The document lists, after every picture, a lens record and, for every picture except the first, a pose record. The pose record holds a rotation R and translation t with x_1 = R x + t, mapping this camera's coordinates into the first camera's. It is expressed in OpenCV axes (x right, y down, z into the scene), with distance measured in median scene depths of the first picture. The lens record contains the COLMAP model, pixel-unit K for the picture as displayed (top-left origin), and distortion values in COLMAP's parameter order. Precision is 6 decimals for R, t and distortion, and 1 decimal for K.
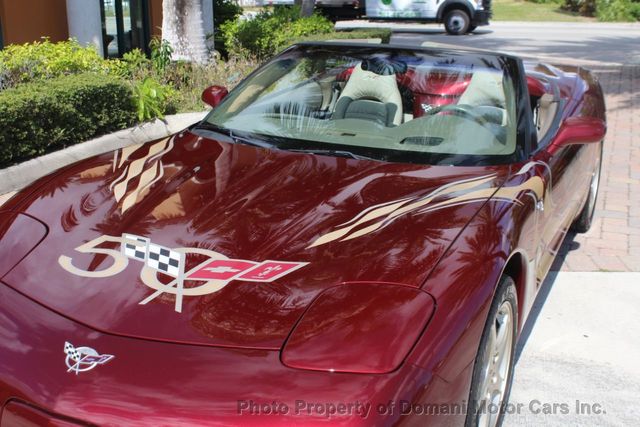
lens RADIAL K [[743.3, 0, 317.5], [0, 743.3, 213.2], [0, 0, 1]] dist [-0.122571, 0.194380]
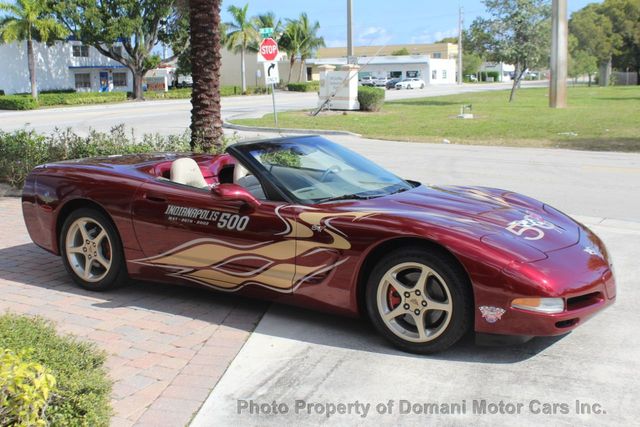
lens RADIAL K [[747.4, 0, 321.4], [0, 747.4, 210.0], [0, 0, 1]] dist [-0.132183, 0.246920]
pose [[0.077833, -0.165095, 0.983202, -1.817283], [0.301299, 0.943974, 0.134656, -0.343936], [-0.950348, 0.285757, 0.123216, 0.989901]]
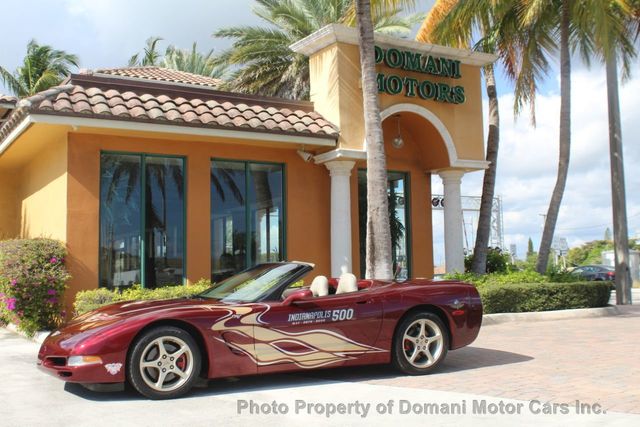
lens RADIAL K [[757.6, 0, 318.7], [0, 757.6, 214.6], [0, 0, 1]] dist [-0.073916, 0.002769]
pose [[0.791442, -0.057406, -0.608542, 1.961587], [-0.164846, 0.938645, -0.302938, 0.364940], [0.588595, 0.340074, 0.733420, -0.754473]]
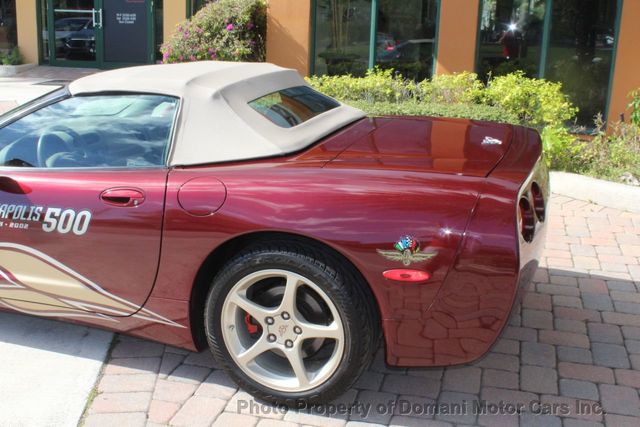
lens RADIAL K [[743.3, 0, 317.5], [0, 743.3, 213.2], [0, 0, 1]] dist [-0.122571, 0.194380]
pose [[0.127418, 0.264848, -0.955835, 1.493733], [-0.317728, 0.923805, 0.213618, -0.447506], [0.939581, 0.276477, 0.201859, 1.392808]]
